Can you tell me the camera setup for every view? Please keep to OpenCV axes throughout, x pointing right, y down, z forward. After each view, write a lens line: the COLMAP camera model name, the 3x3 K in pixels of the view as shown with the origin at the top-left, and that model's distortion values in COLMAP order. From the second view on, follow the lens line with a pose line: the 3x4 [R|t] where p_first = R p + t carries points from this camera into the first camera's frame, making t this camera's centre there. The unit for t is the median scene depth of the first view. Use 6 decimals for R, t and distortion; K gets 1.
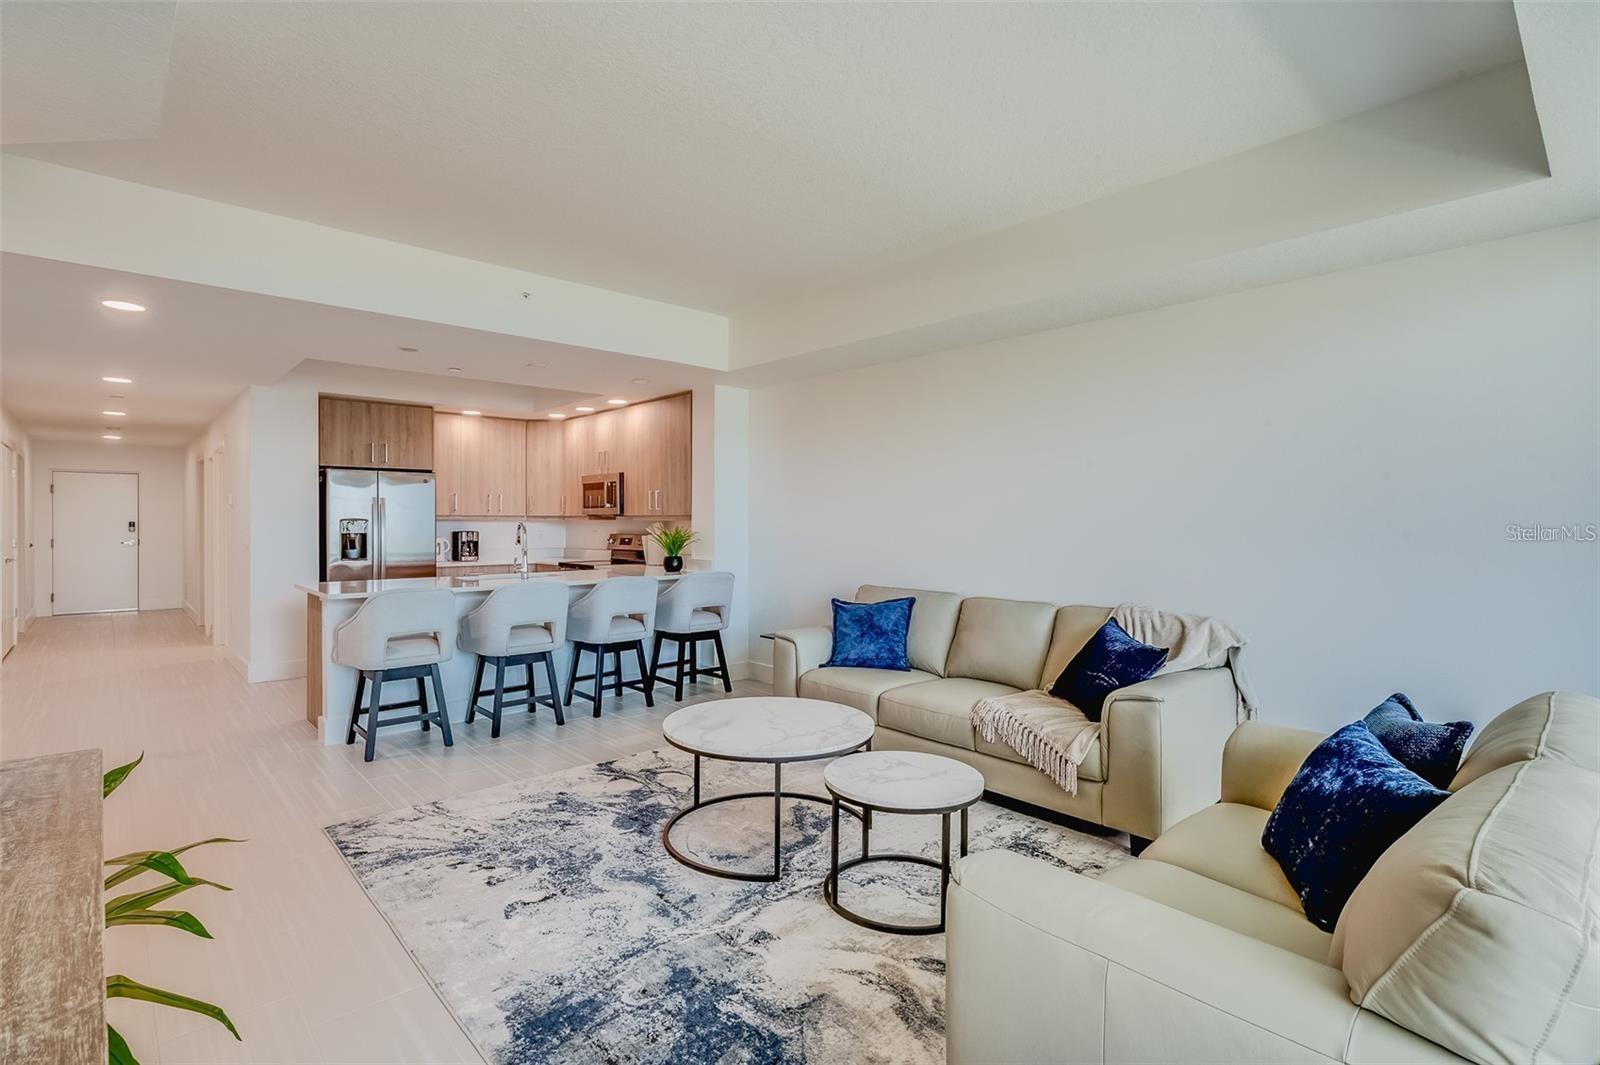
lens RADIAL K [[767.2, 0, 791.9], [0, 767.2, 525.5], [0, 0, 1]] dist [-0.002668, 0.000254]
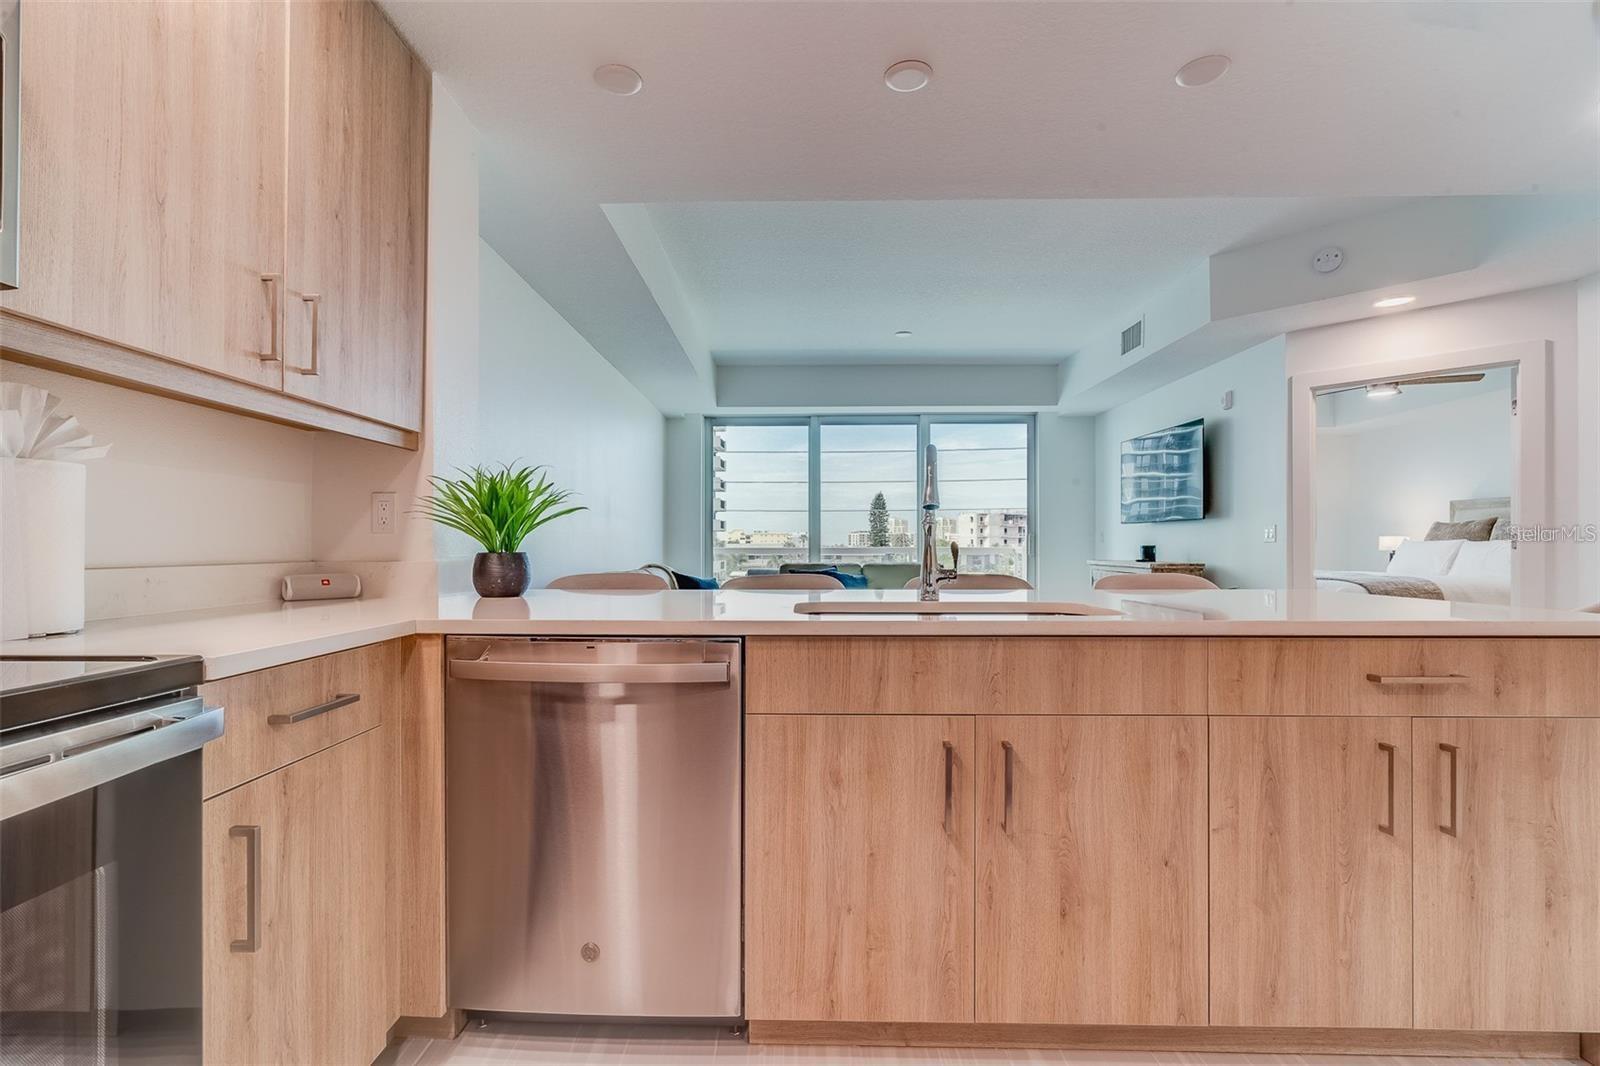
lens RADIAL K [[734.6, 0, 769.6], [0, 734.6, 546.5], [0, 0, 1]] dist [-0.000037, 0.000431]
pose [[-0.715191, -0.001604, 0.698927, -0.462133], [0.002893, 0.999982, 0.005255, 0.034662], [-0.698923, 0.005780, -0.715174, 1.114711]]
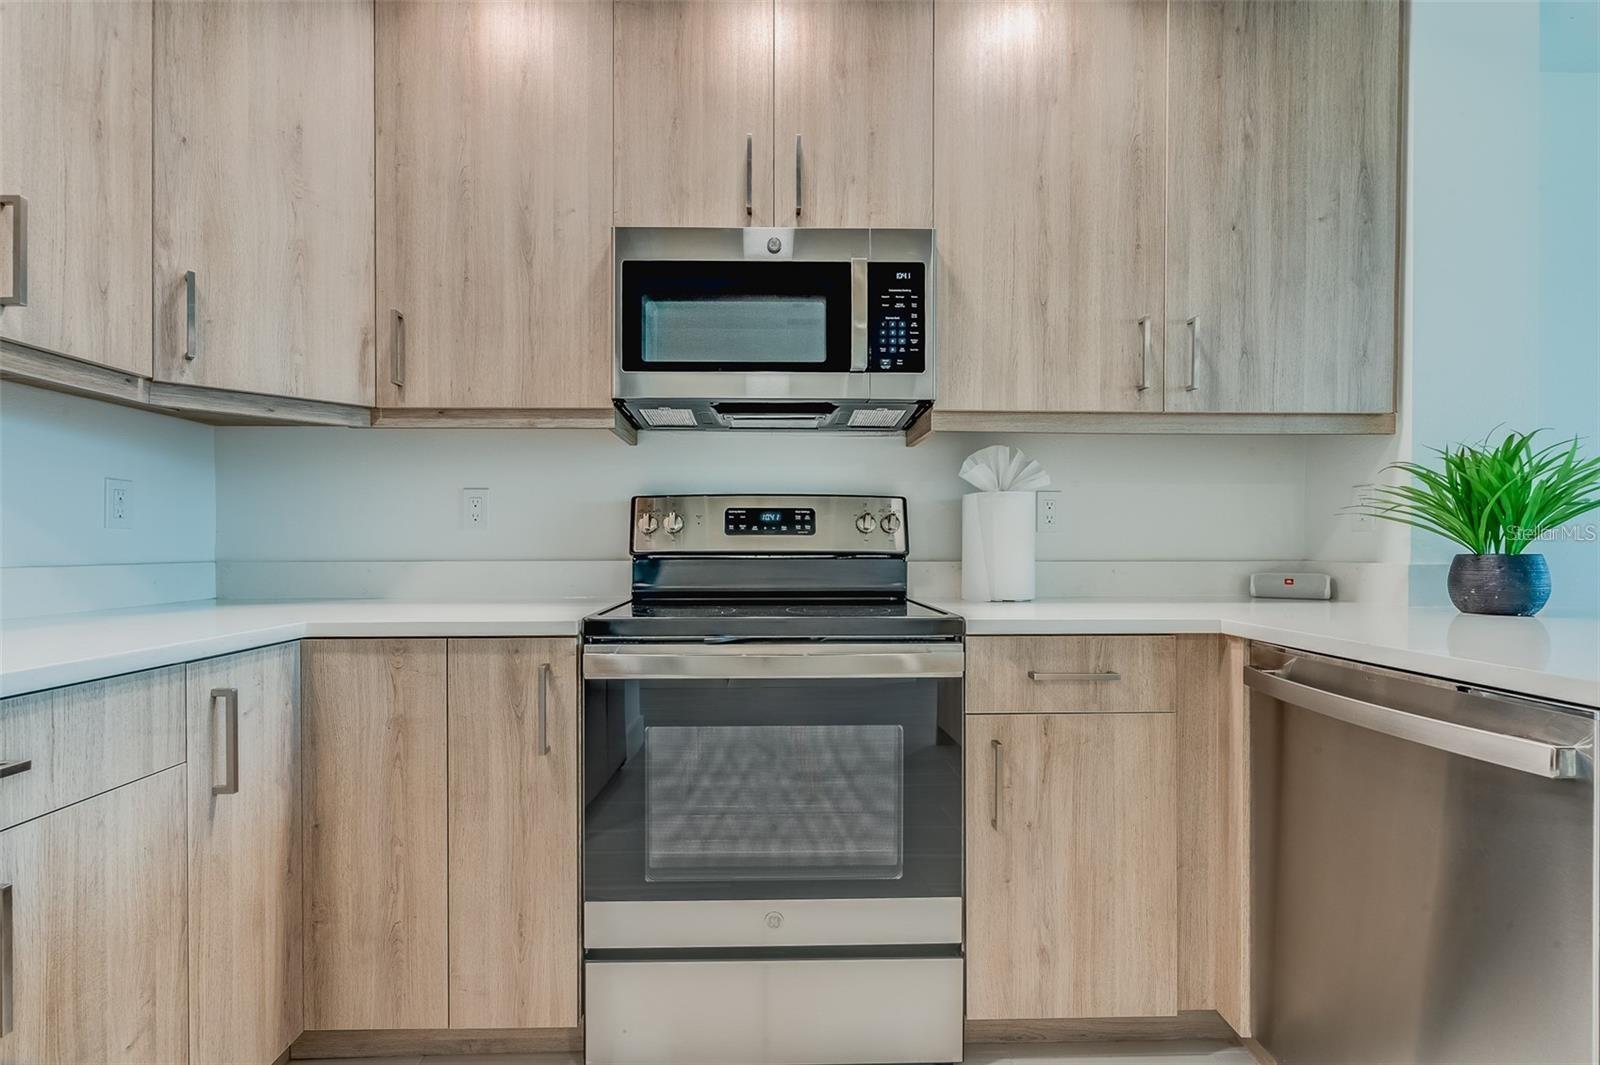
lens RADIAL K [[747.3, 0, 784.1], [0, 747.3, 545.0], [0, 0, 1]] dist [0.000469, 0.000675]
pose [[0.653289, -0.000767, 0.757108, -0.487089], [0.004097, 0.999988, -0.002522, 0.035307], [-0.757098, 0.004749, 0.653284, 0.981940]]
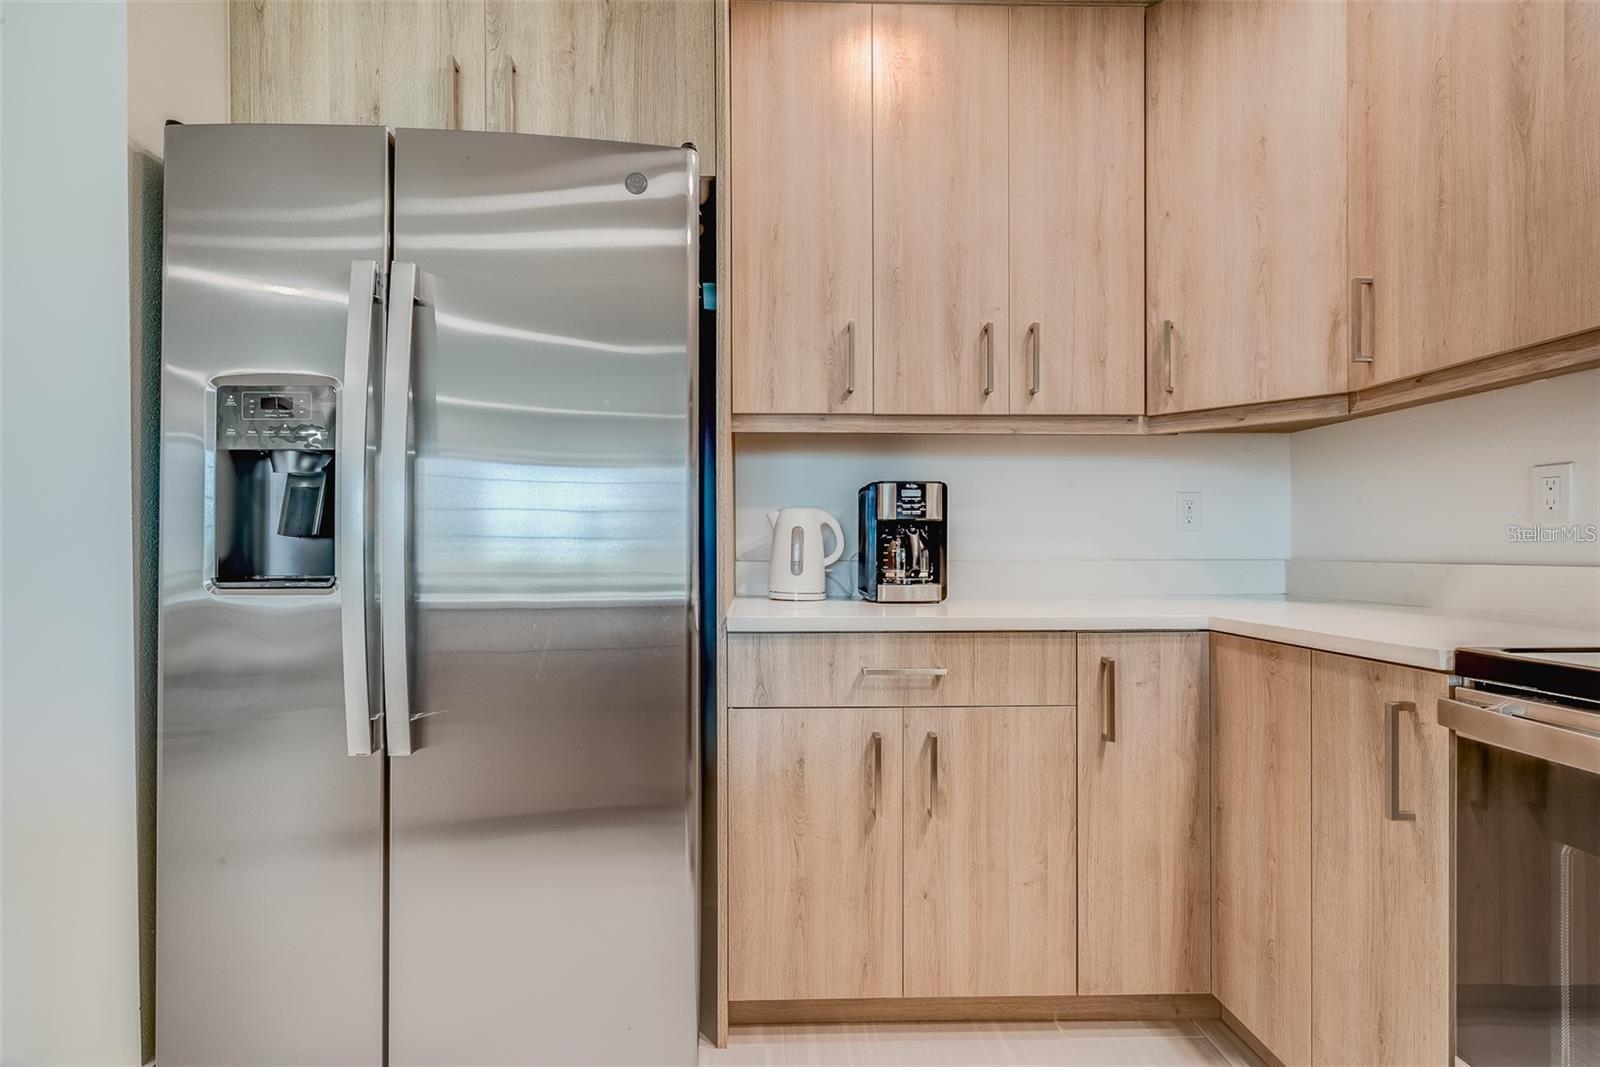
lens RADIAL K [[734.6, 0, 769.6], [0, 734.6, 547.0], [0, 0, 1]] dist [-0.000037, 0.000431]
pose [[0.753420, -0.002187, -0.657536, -0.364139], [0.000135, 0.999995, -0.003172, 0.035768], [0.657540, 0.002301, 0.753416, 0.964053]]
